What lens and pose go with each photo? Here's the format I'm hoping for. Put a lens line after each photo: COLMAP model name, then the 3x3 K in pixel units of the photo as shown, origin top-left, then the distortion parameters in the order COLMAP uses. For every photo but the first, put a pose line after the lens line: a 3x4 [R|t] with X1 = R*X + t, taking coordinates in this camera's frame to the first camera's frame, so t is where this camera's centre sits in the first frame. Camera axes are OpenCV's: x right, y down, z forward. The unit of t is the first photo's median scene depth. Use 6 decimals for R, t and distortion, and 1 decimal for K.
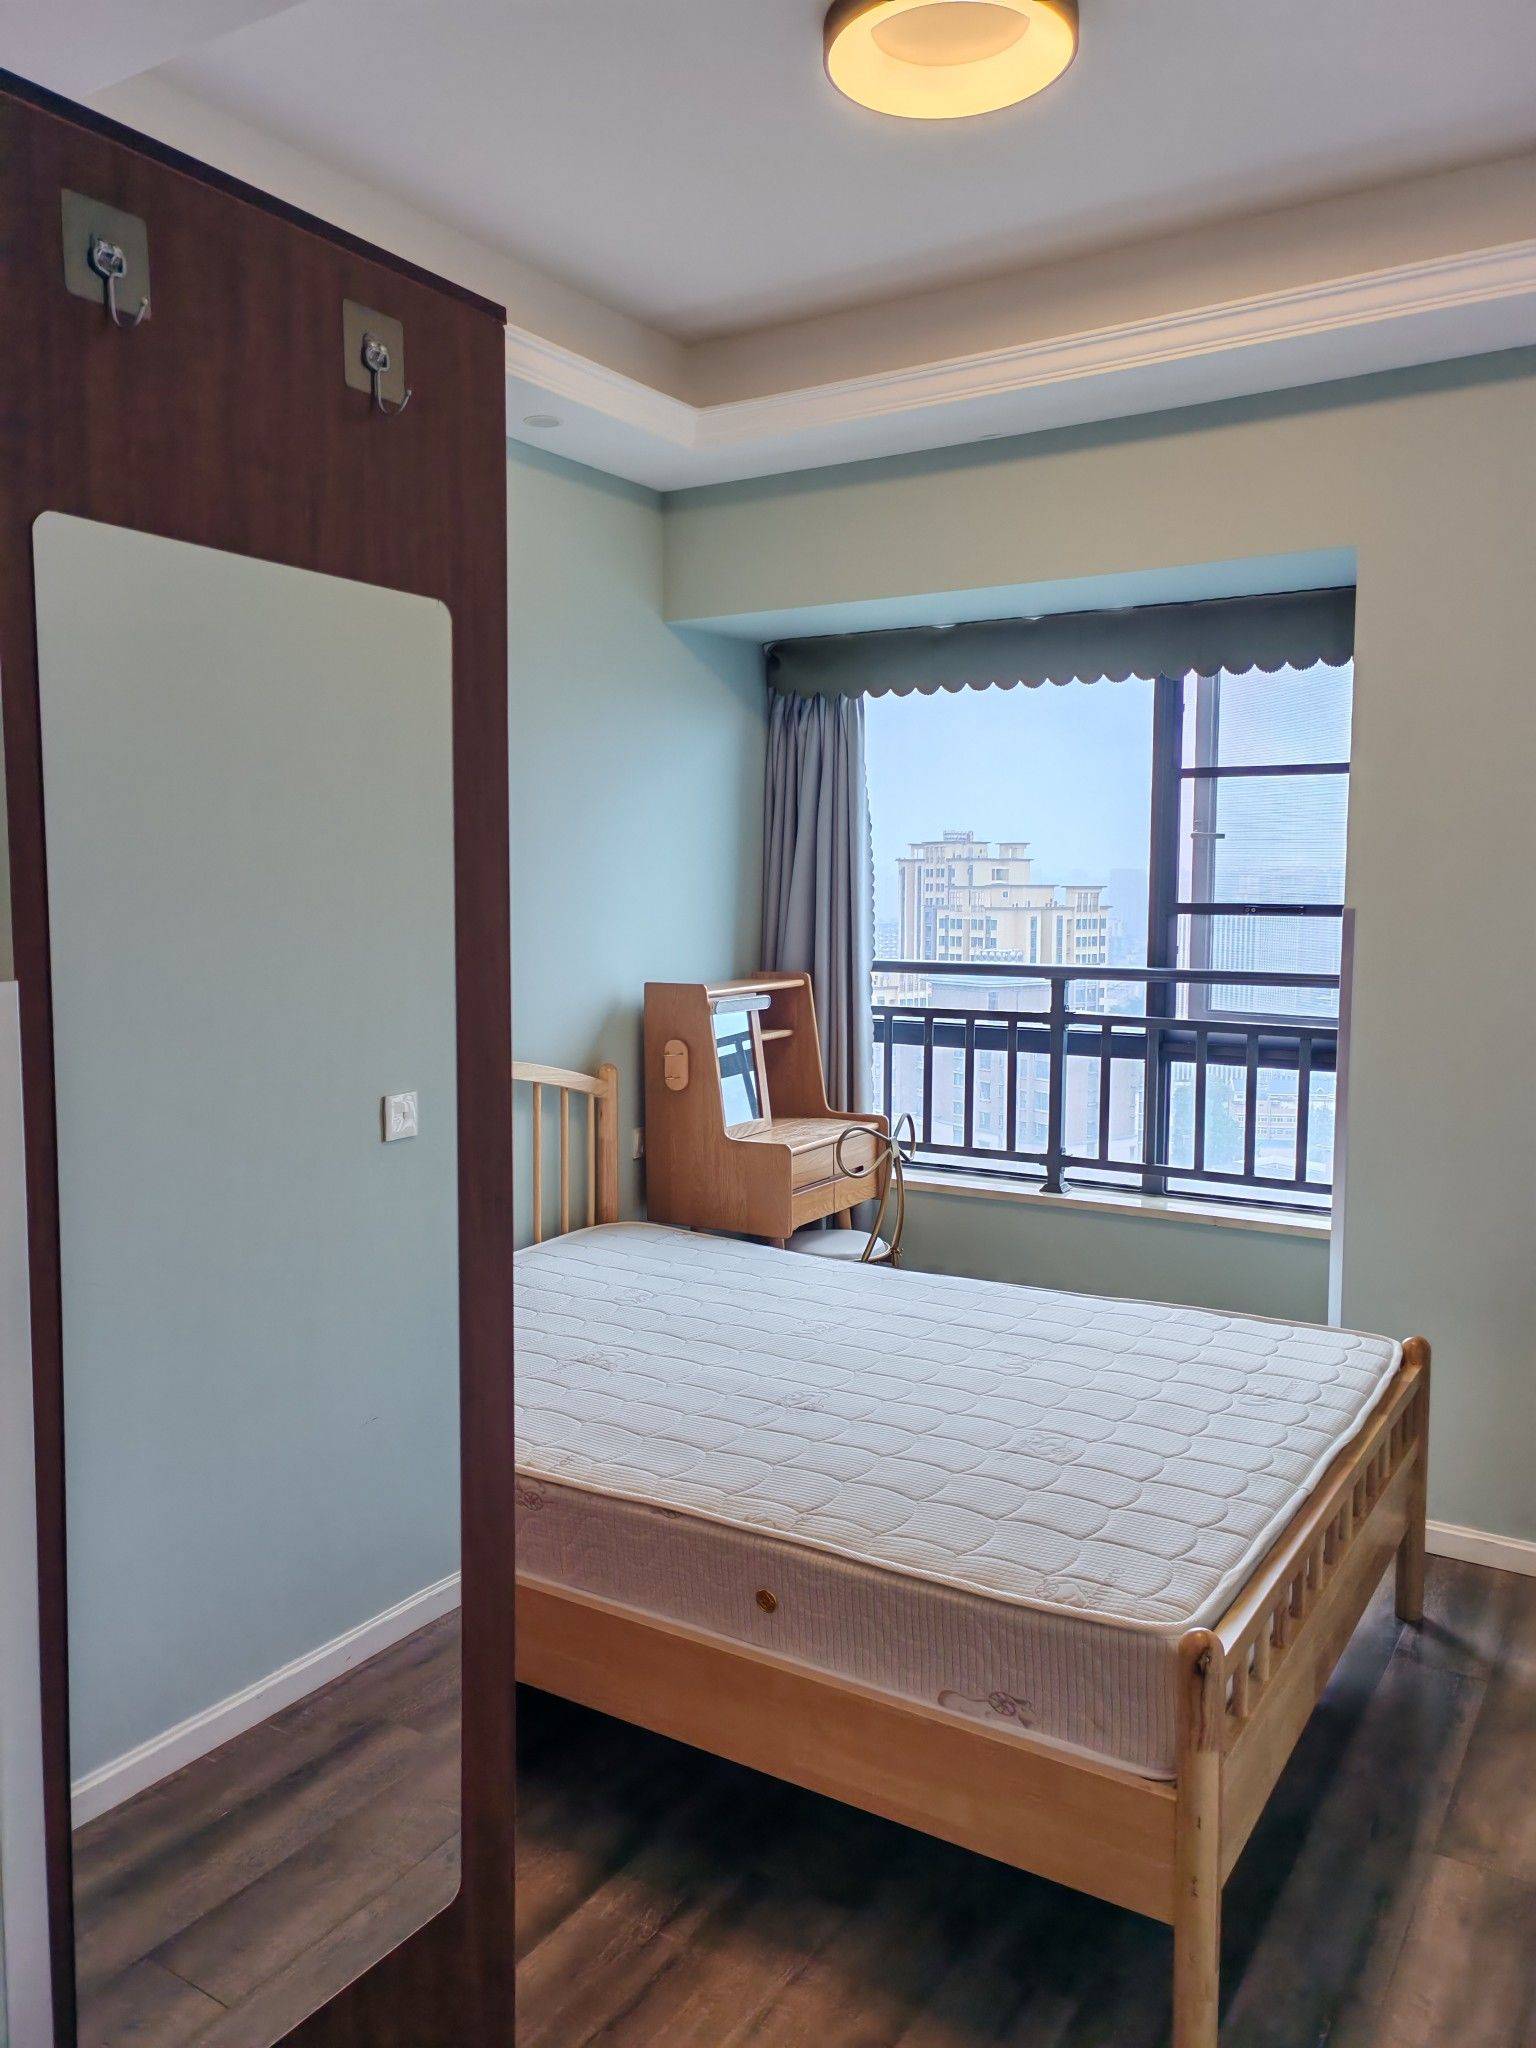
lens RADIAL K [[1547.1, 0, 768.7], [0, 1547.1, 1006.5], [0, 0, 1]] dist [0.002067, 0.000412]
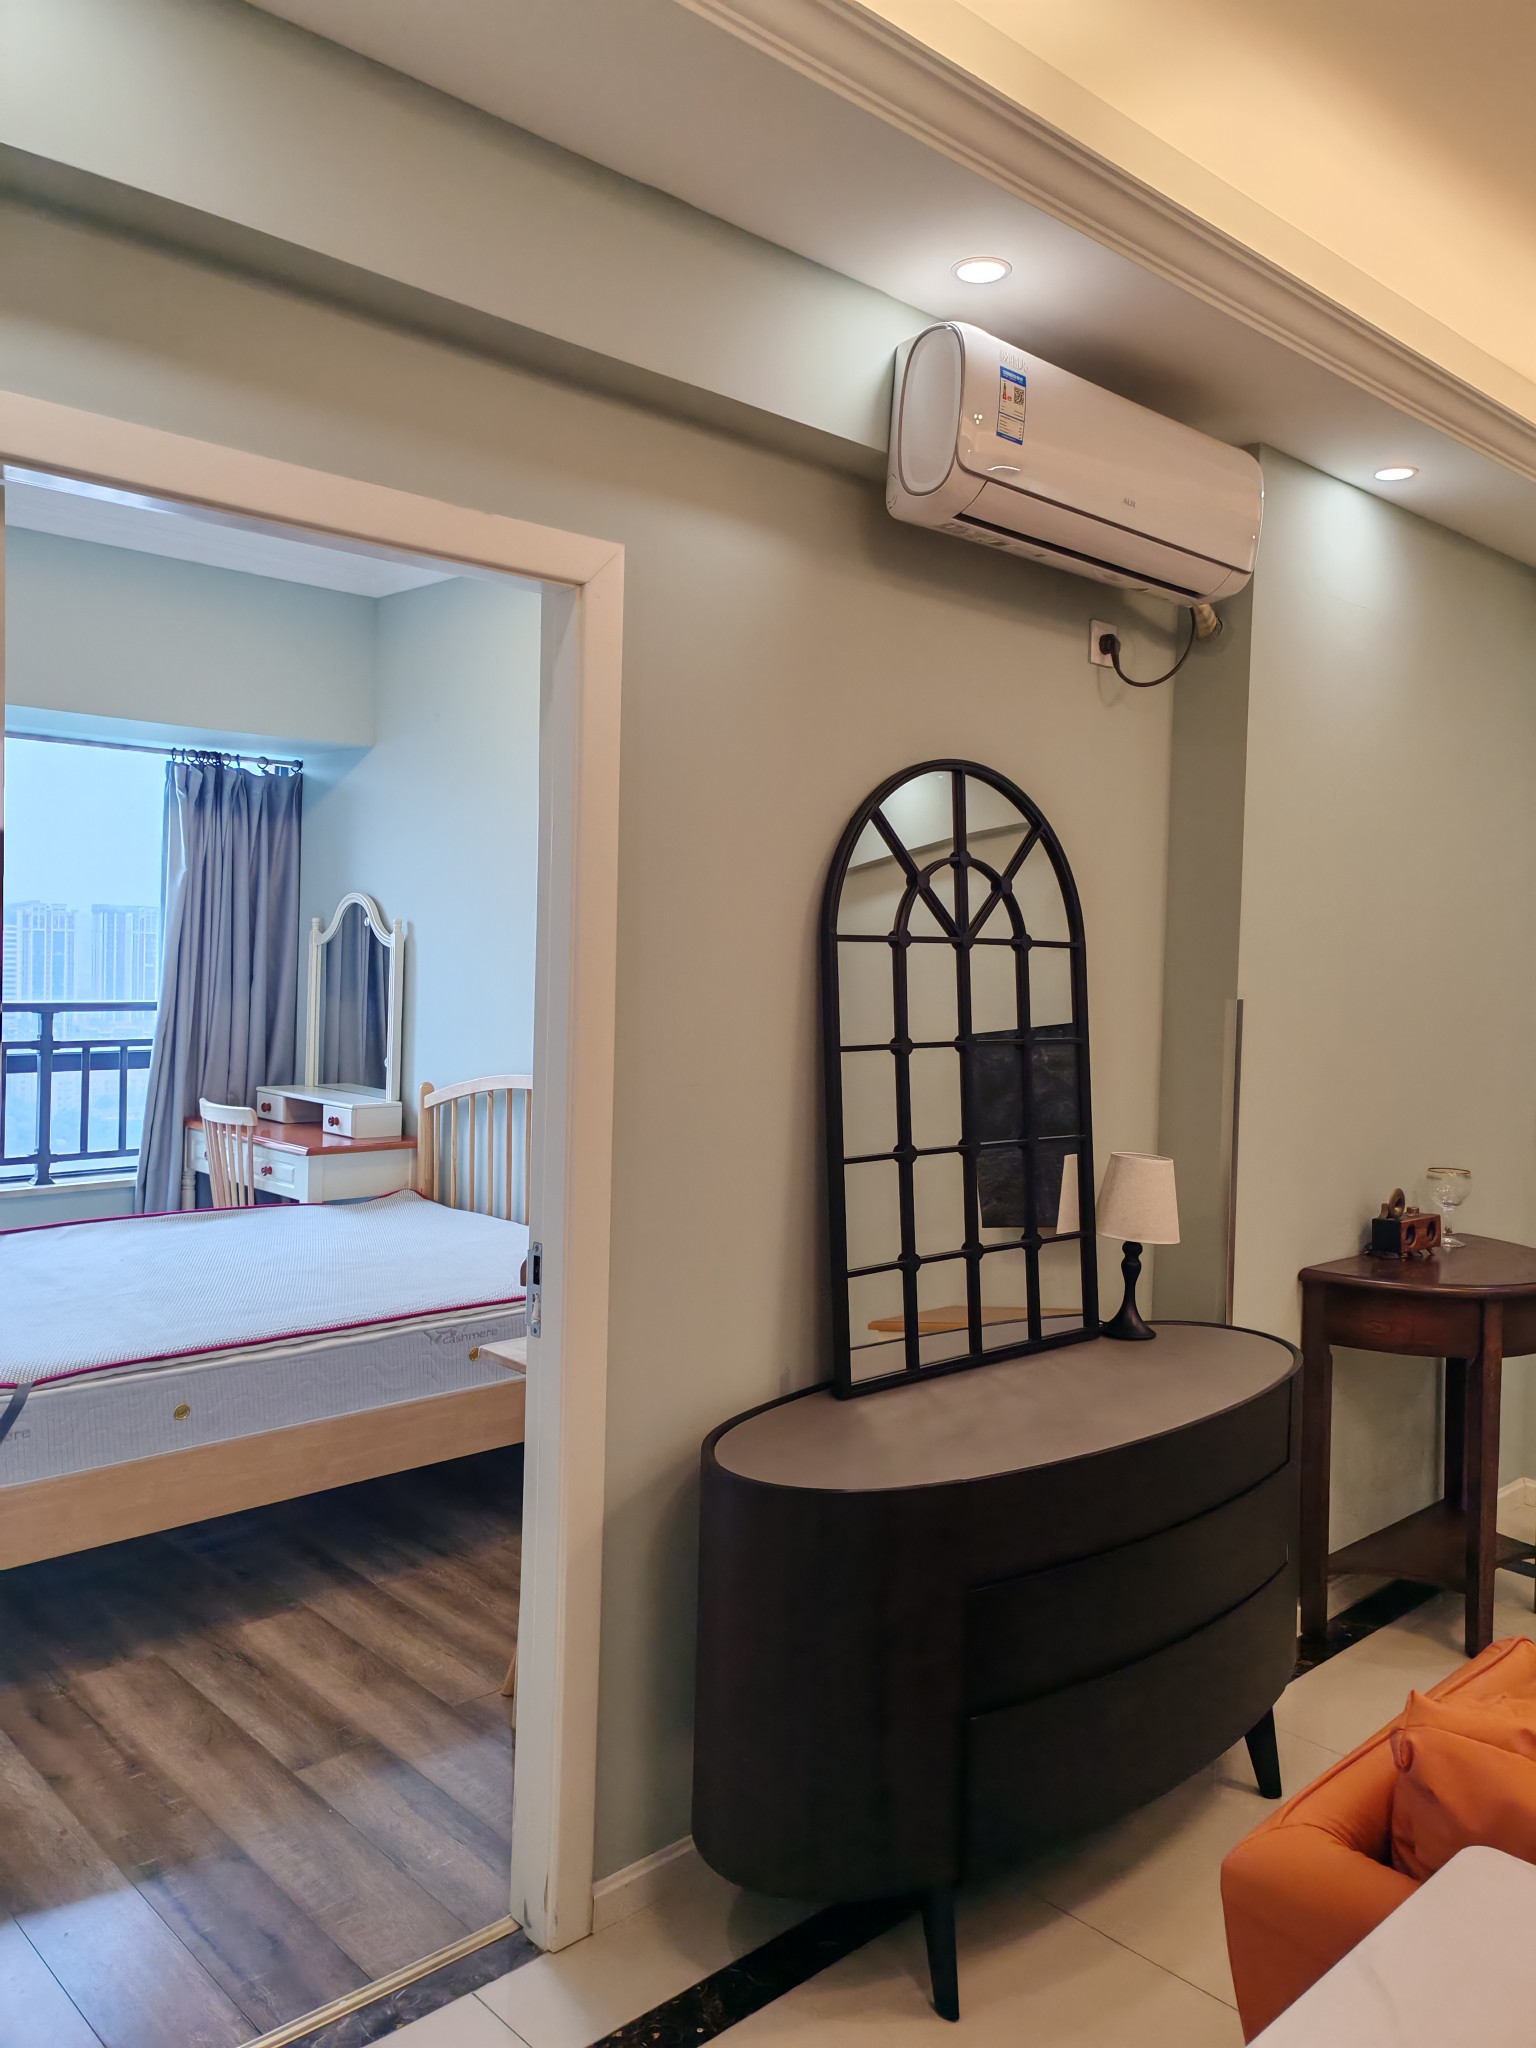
lens RADIAL K [[1567.7, 0, 766.5], [0, 1567.7, 984.9], [0, 0, 1]] dist [0.013275, 0.050839]
pose [[0.259165, -0.019312, 0.965640, -0.881092], [0.039930, 0.999160, 0.009266, -0.028580], [-0.965007, 0.036156, 0.259718, 0.107932]]
